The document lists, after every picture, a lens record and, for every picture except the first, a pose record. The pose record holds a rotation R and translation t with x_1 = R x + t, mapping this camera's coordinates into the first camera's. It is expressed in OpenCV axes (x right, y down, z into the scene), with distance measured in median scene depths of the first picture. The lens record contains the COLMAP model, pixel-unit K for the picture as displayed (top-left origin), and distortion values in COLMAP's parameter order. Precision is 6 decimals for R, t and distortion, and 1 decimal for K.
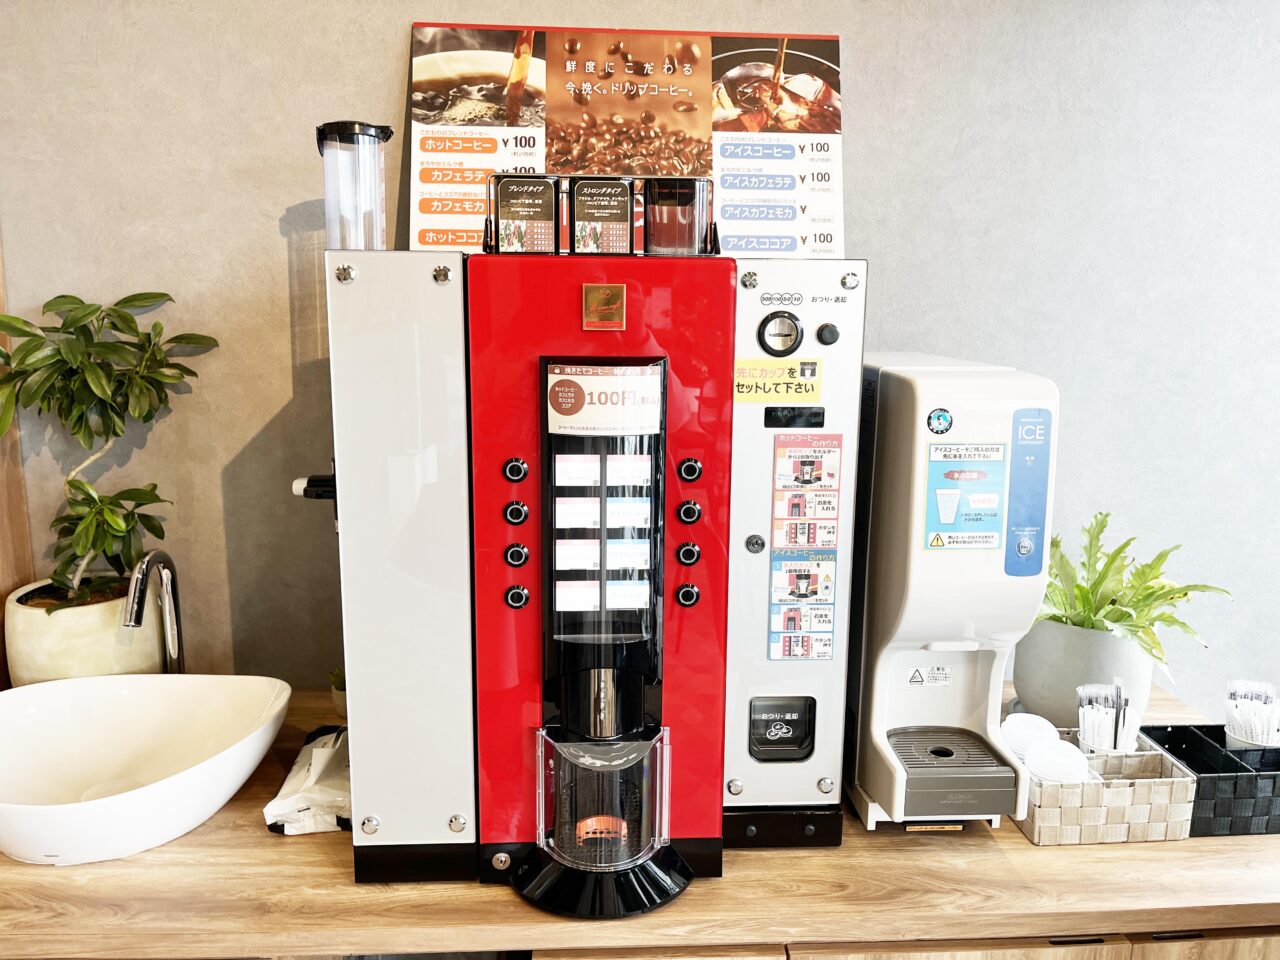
lens RADIAL K [[979.1, 0, 641.2], [0, 979.1, 480.1], [0, 0, 1]] dist [0.013201, 0.000875]
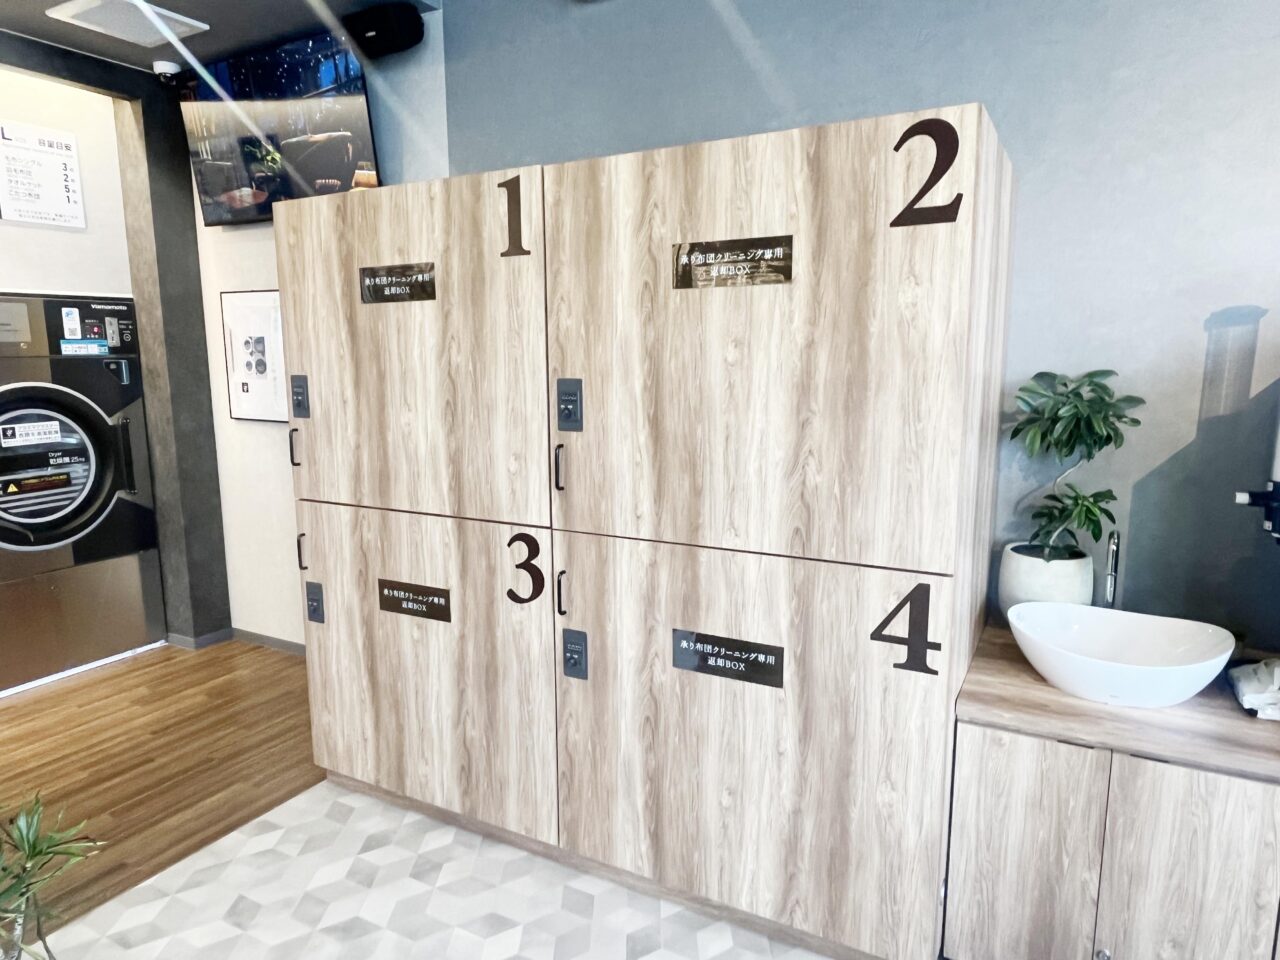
lens RADIAL K [[812.7, 0, 644.4], [0, 812.7, 479.4], [0, 0, 1]] dist [-0.007499, -0.002097]
pose [[0.842224, 0.064898, -0.535207, -0.431043], [-0.085421, 0.996252, -0.013619, 0.070814], [0.532317, 0.057188, 0.844611, -0.515082]]
